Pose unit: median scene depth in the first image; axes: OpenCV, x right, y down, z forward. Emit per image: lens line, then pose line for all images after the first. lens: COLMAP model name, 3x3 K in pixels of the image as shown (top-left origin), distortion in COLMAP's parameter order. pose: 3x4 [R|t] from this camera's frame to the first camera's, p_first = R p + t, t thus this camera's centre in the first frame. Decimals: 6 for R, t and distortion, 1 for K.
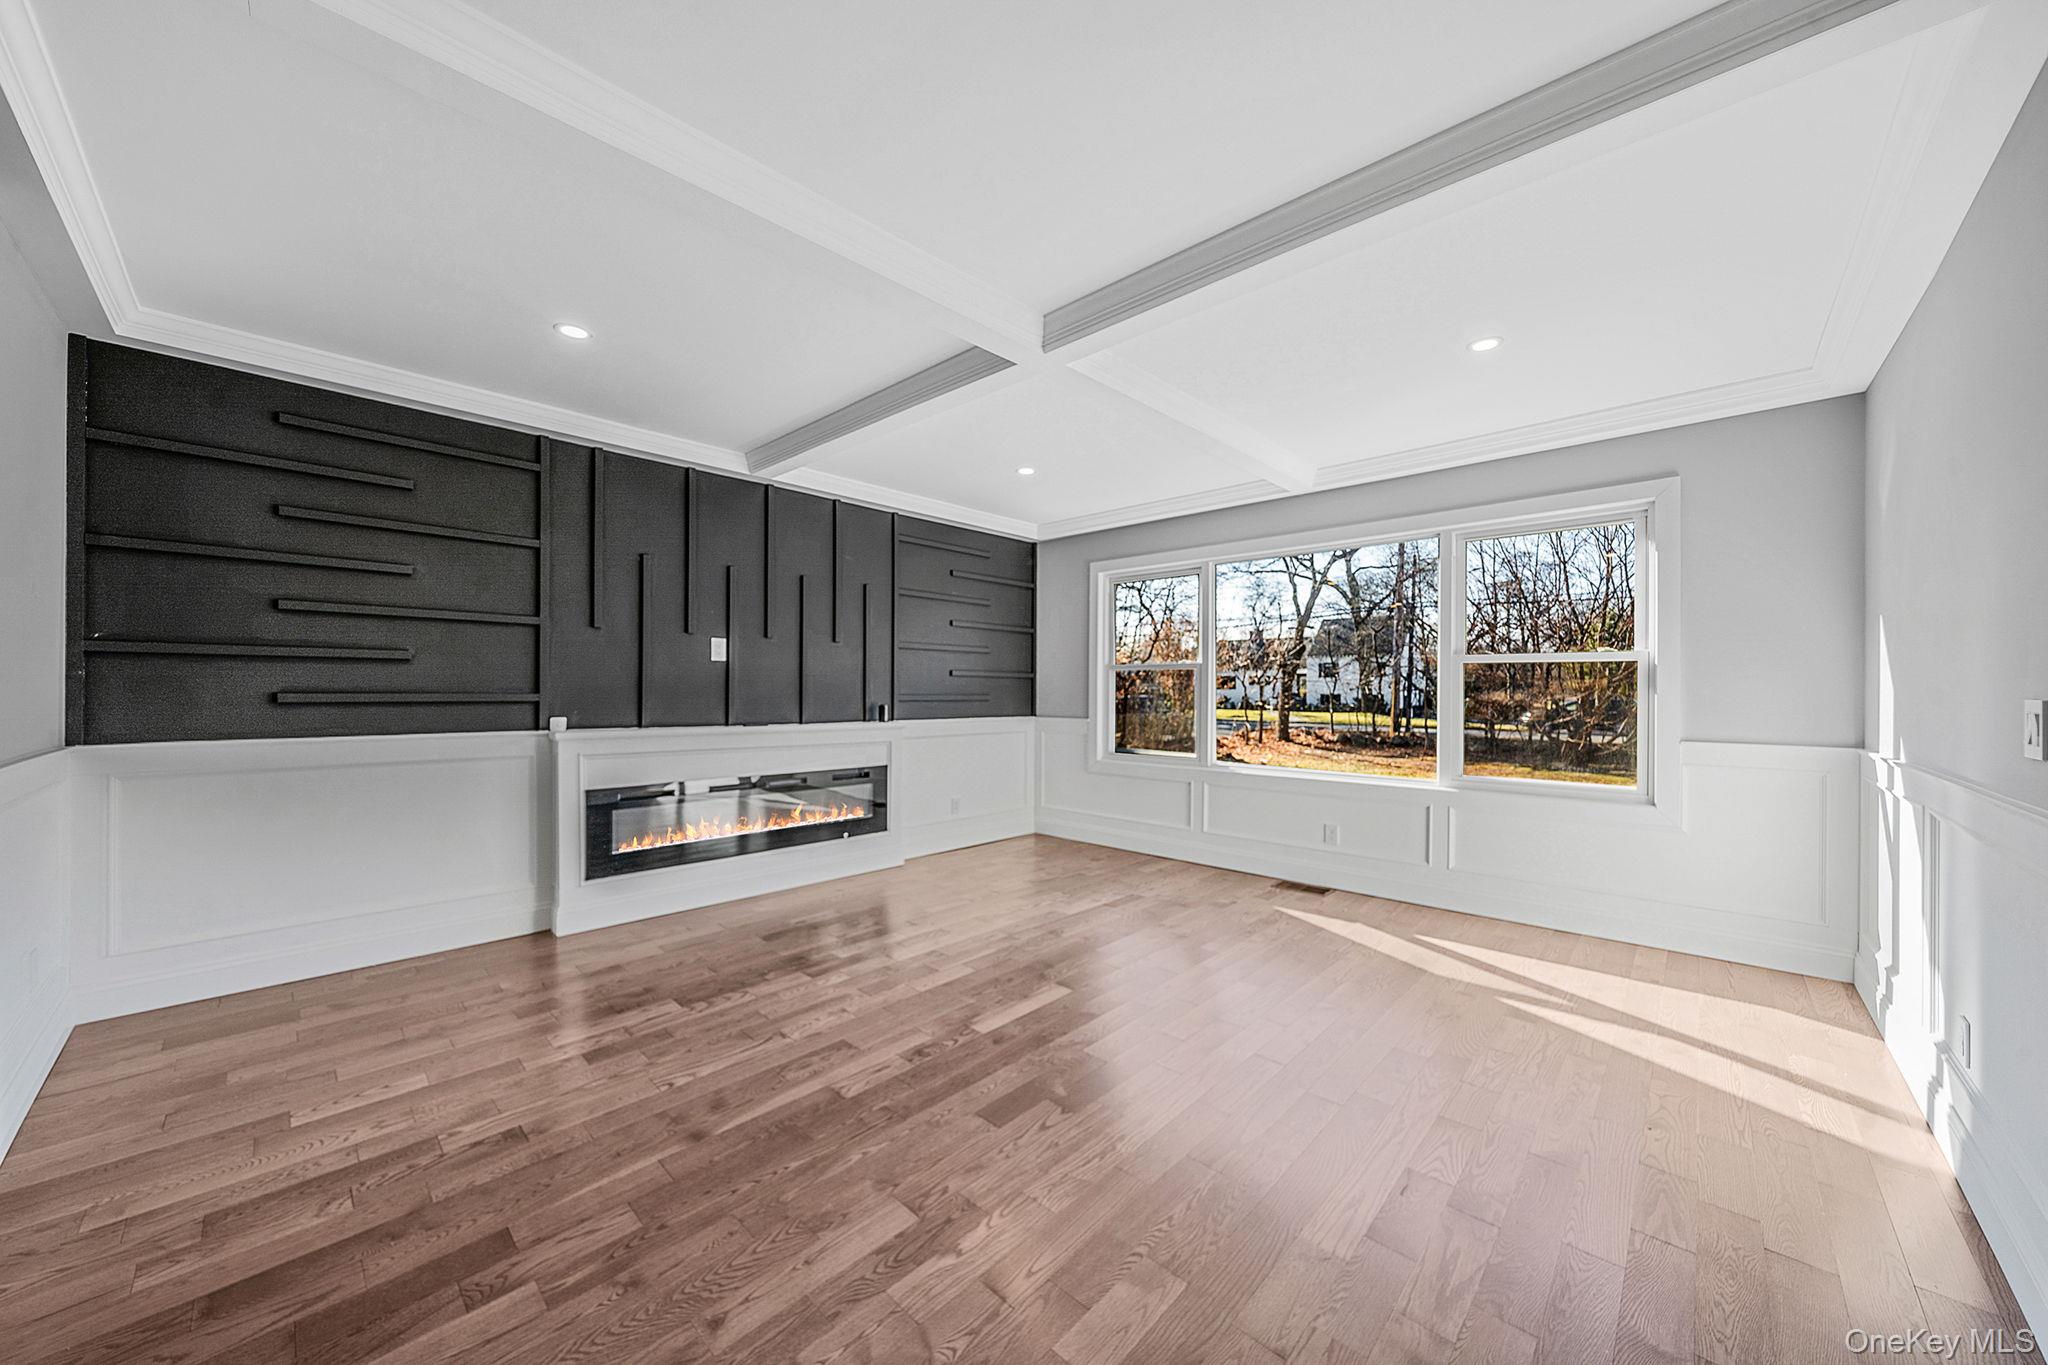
lens RADIAL K [[721.6, 0, 1026.1], [0, 721.6, 697.4], [0, 0, 1]] dist [-0.006126, -0.000129]
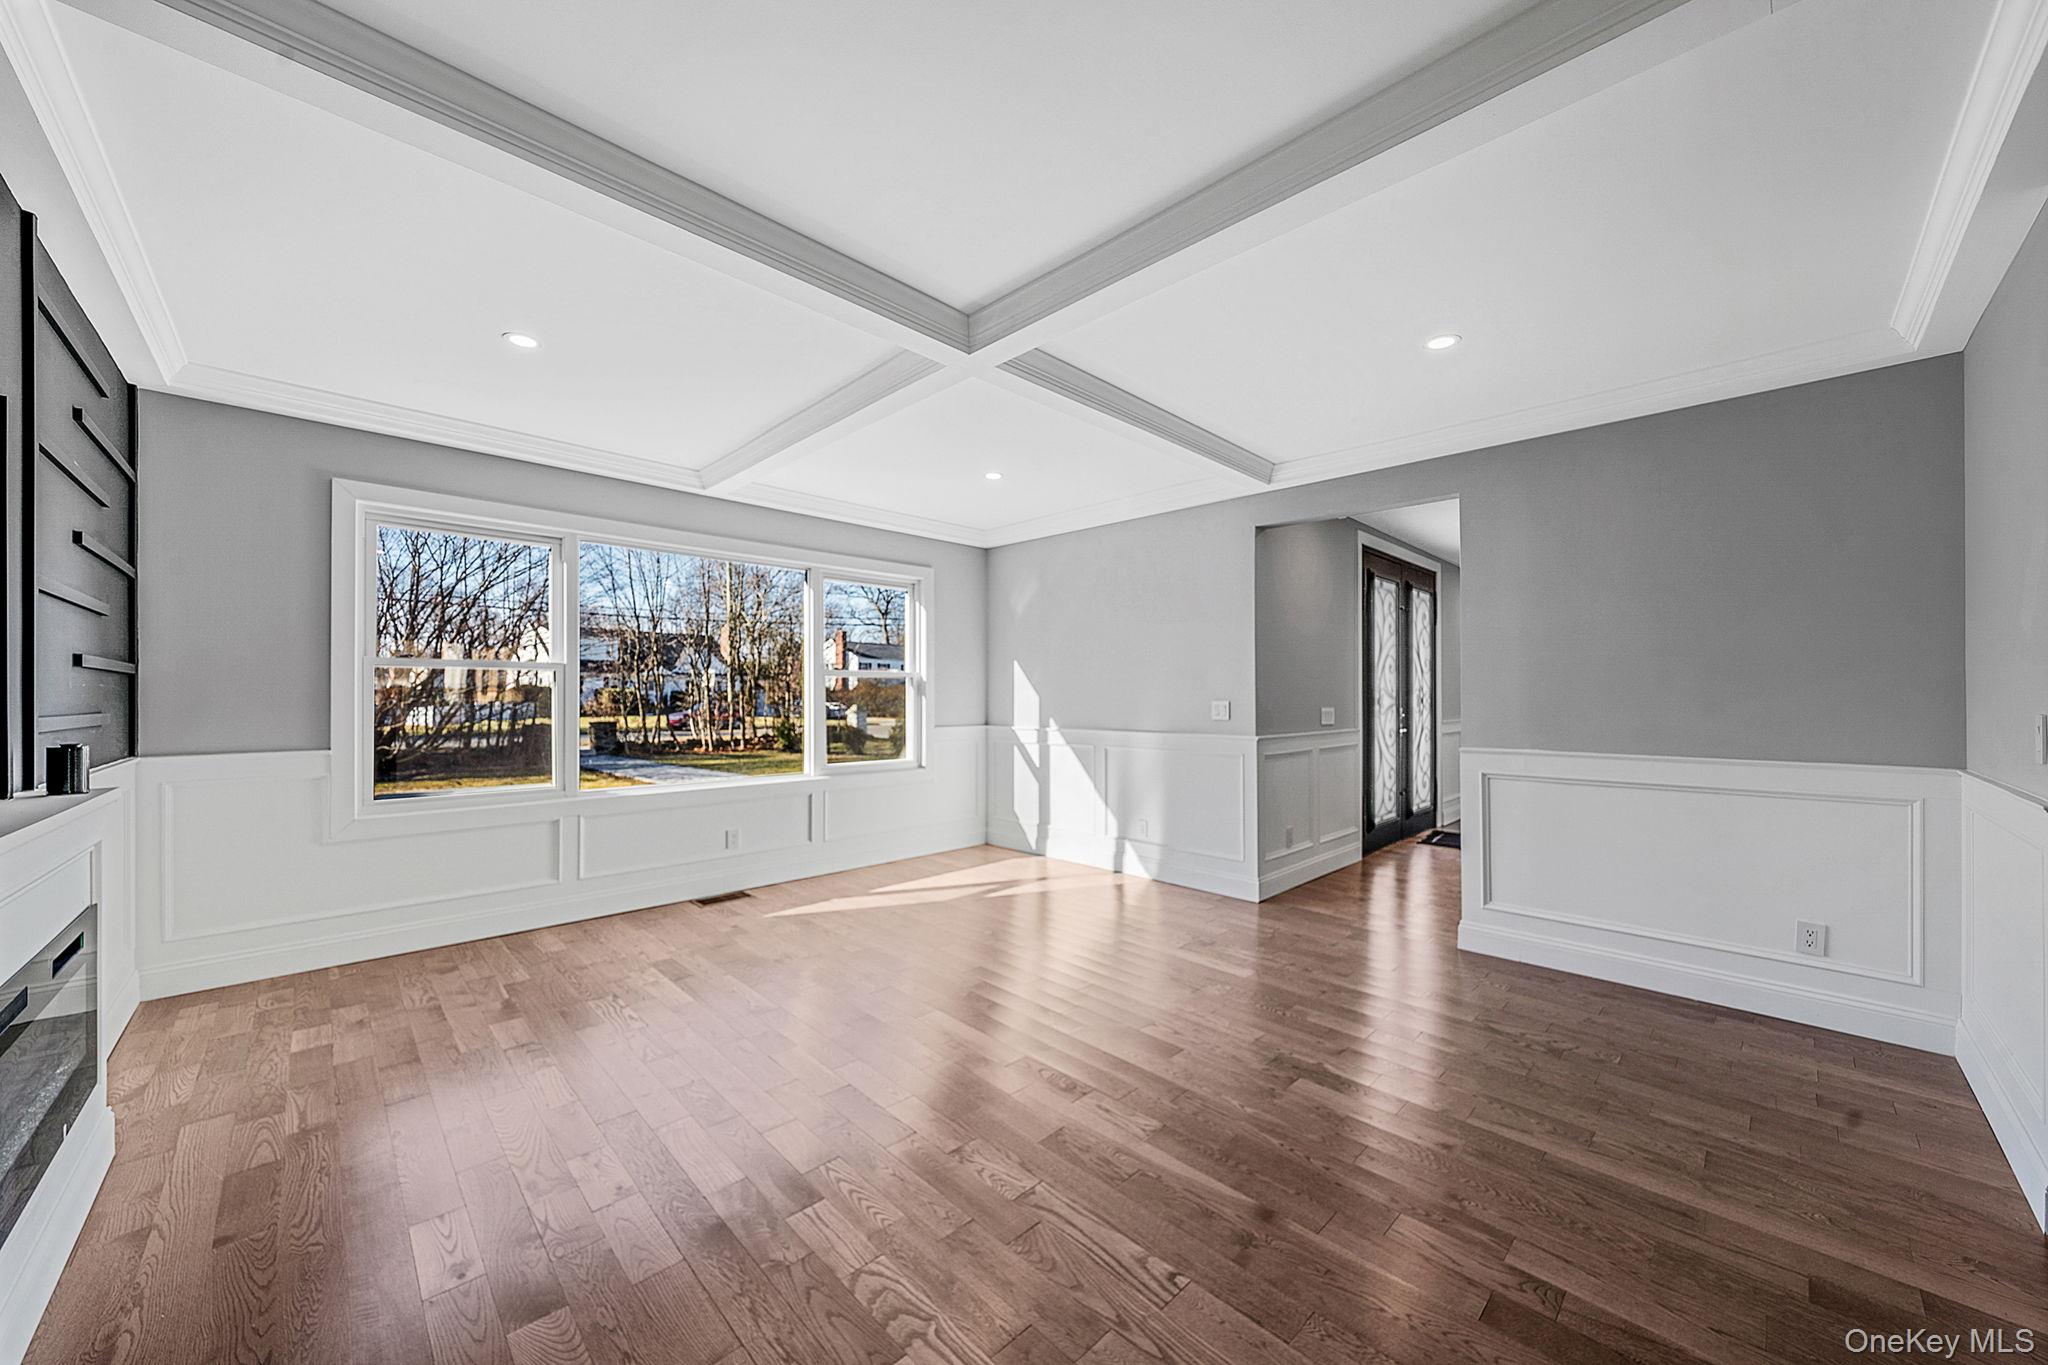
lens RADIAL K [[721.6, 0, 1026.1], [0, 721.6, 697.4], [0, 0, 1]] dist [-0.006126, -0.000129]
pose [[0.050538, -0.006174, 0.998703, -0.739072], [0.011337, 0.999920, 0.005608, -0.014805], [-0.998658, 0.011039, 0.050604, 0.683797]]
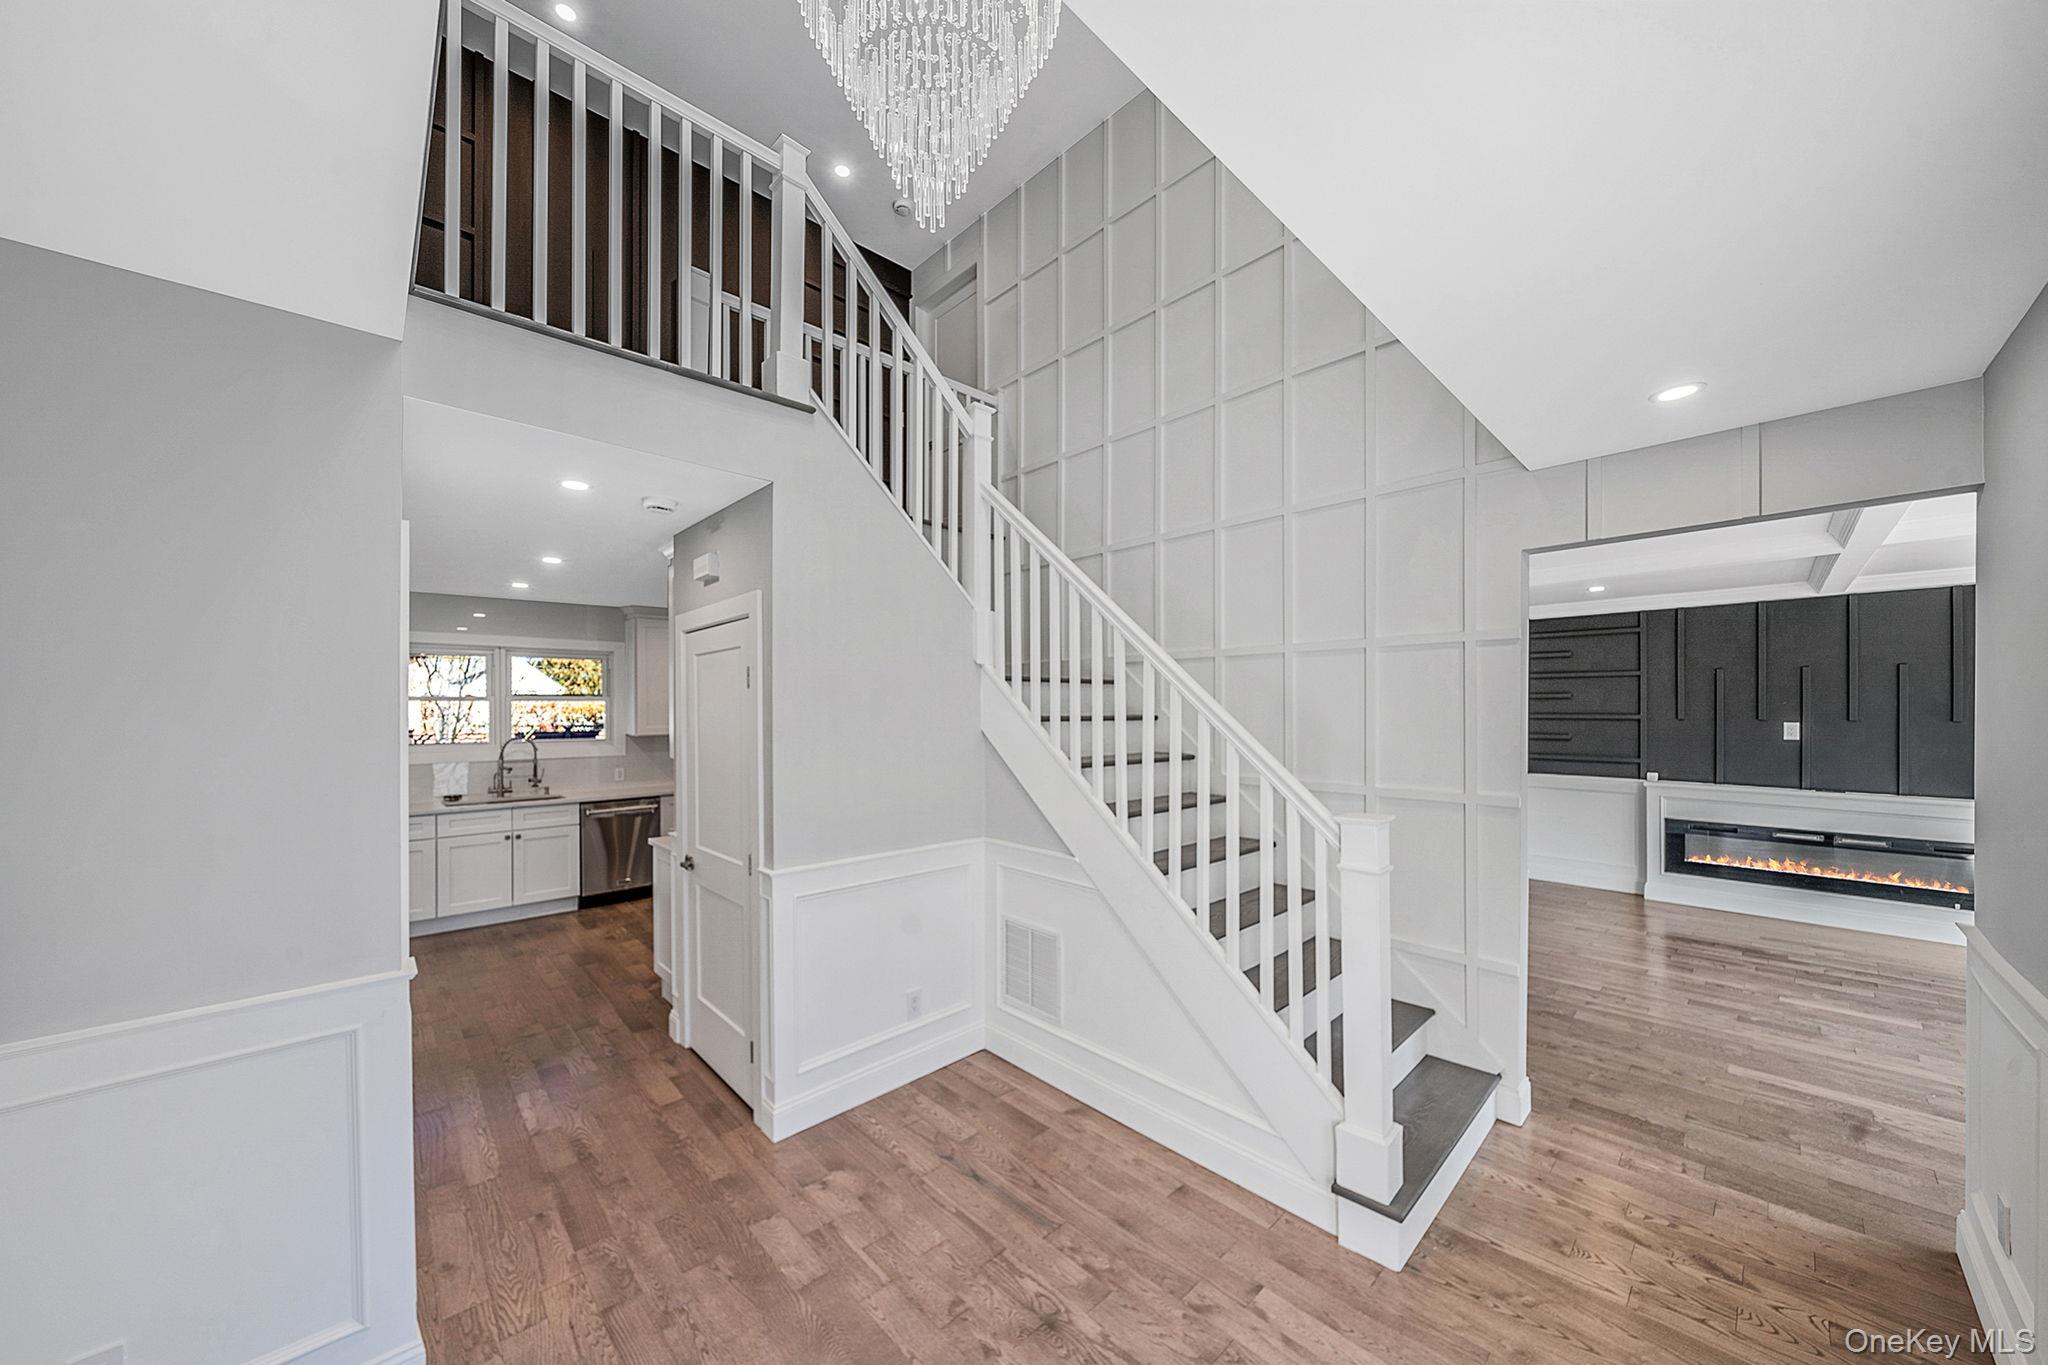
lens RADIAL K [[721.6, 0, 1026.1], [0, 721.6, 697.4], [0, 0, 1]] dist [-0.006126, -0.000129]
pose [[-0.034070, -0.012134, -0.999346, 1.135883], [-0.010935, 0.999871, -0.011768, -0.118021], [0.999360, 0.010527, -0.034199, -0.438868]]
